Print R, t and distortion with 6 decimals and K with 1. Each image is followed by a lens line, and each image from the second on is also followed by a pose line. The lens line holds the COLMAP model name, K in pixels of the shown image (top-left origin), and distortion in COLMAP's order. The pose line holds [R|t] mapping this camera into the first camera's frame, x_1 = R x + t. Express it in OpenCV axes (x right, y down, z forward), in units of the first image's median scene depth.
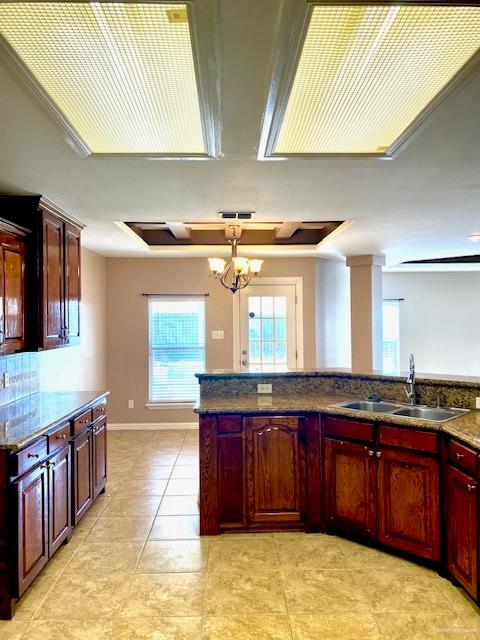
lens RADIAL K [[490.2, 0, 237.0], [0, 490.2, 316.5], [0, 0, 1]] dist [0.038116, -0.017913]
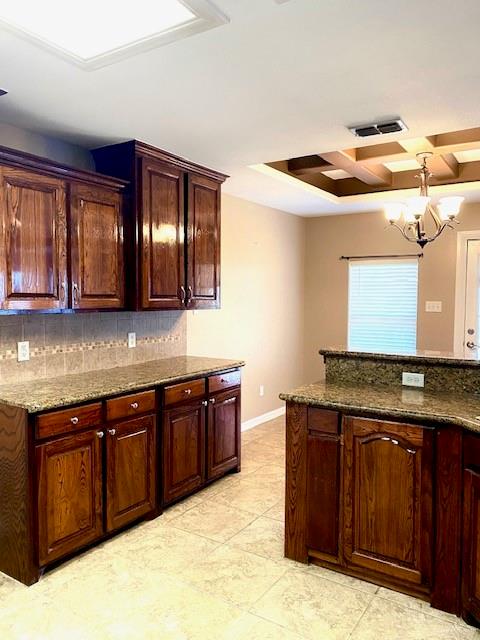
lens RADIAL K [[490.2, 0, 240.3], [0, 490.2, 322.9], [0, 0, 1]] dist [0.038116, -0.017913]
pose [[0.826923, 0.046716, -0.560371, 0.282030], [-0.011687, 0.997756, 0.065933, 0.028223], [0.562194, -0.047972, 0.825613, 0.339309]]
